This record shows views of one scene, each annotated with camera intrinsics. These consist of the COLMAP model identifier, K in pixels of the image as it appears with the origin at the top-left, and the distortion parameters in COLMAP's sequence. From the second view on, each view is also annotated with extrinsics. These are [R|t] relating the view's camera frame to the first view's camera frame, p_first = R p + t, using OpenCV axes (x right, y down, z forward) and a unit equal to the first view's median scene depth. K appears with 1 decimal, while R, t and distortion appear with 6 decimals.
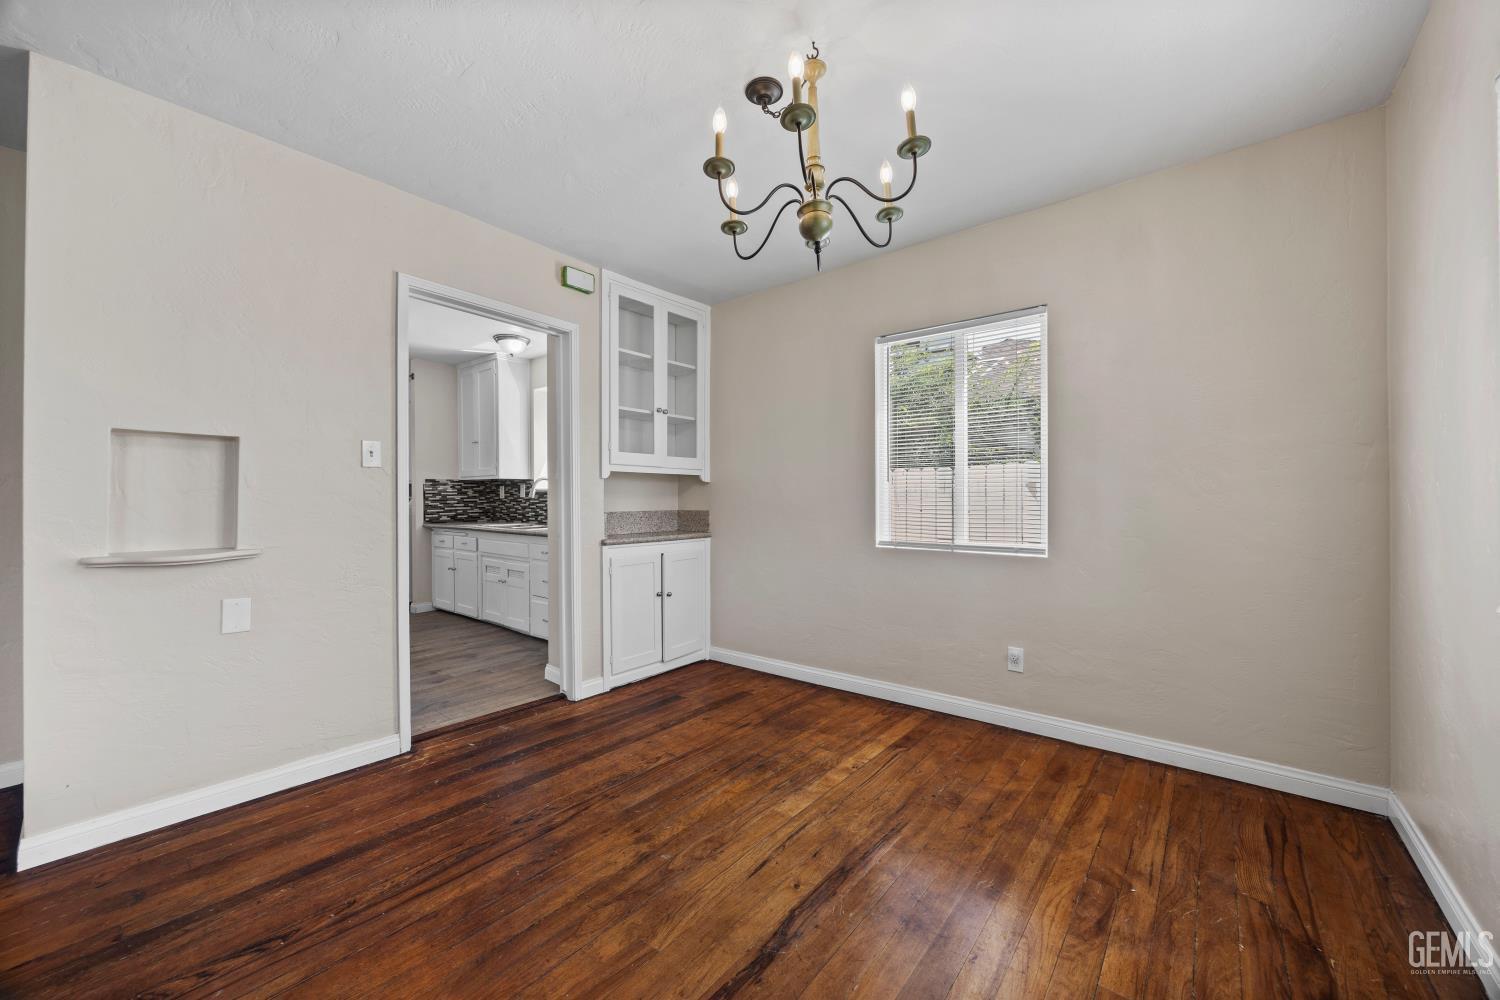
lens RADIAL K [[558.4, 0, 756.2], [0, 558.4, 508.9], [0, 0, 1]] dist [-0.011004, 0.000067]
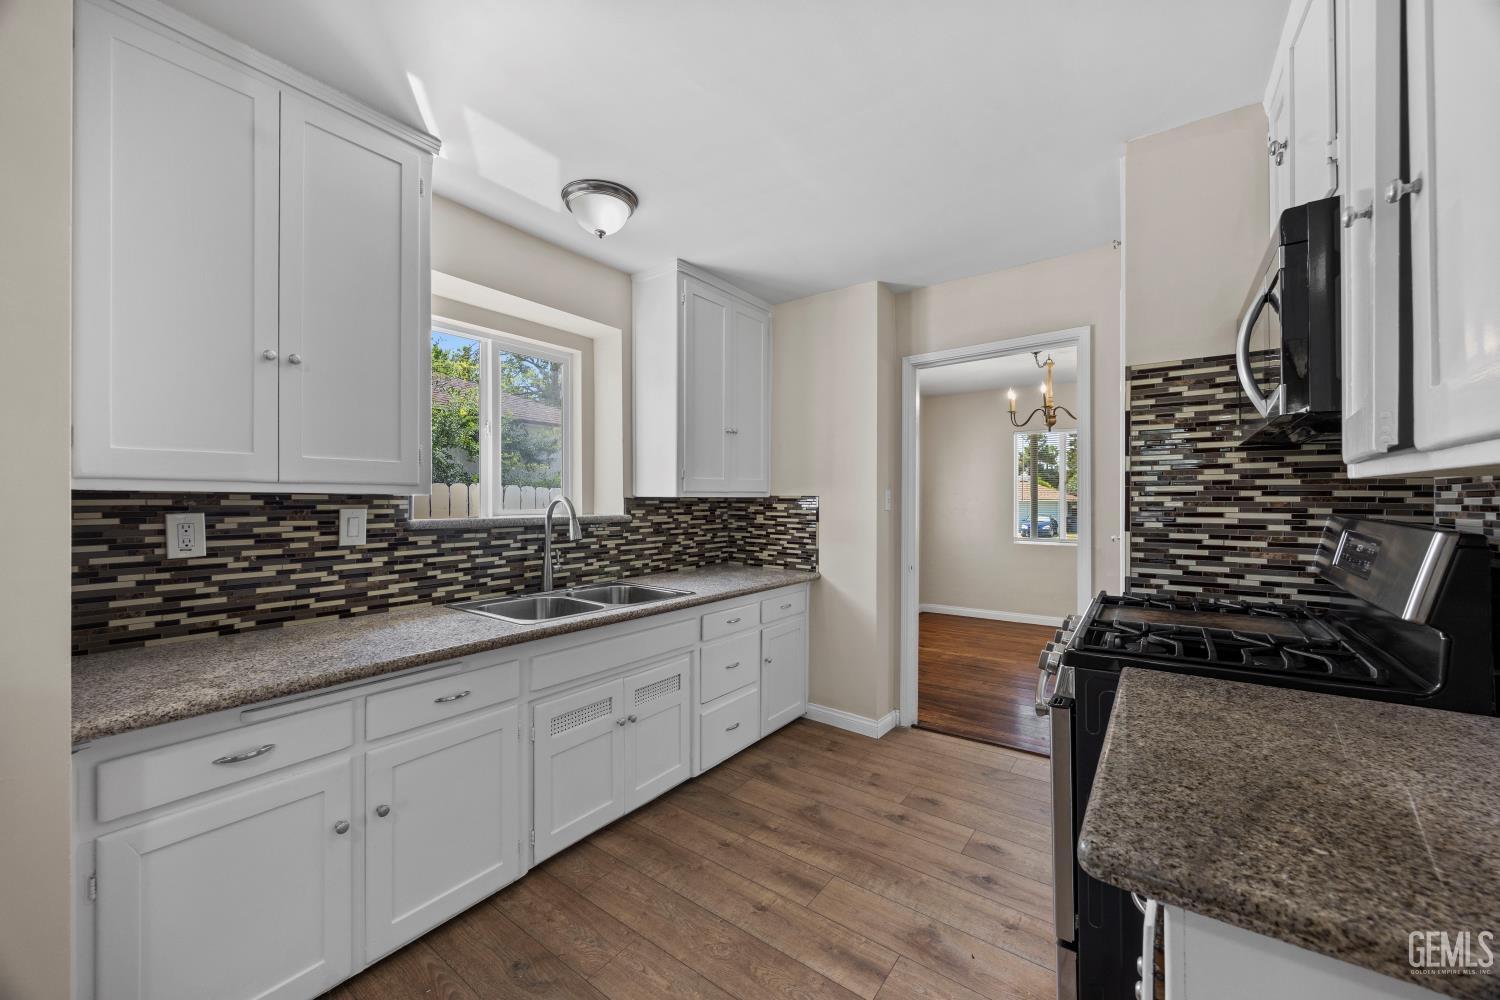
lens RADIAL K [[570.2, 0, 750.0], [0, 570.2, 500.0], [0, 0, 1]] dist [-0.005960, 0.000801]
pose [[-0.039999, 0.003330, 0.999194, -0.790116], [0.020889, 0.999779, -0.002496, -0.043281], [-0.998981, 0.020772, -0.040060, 0.772300]]
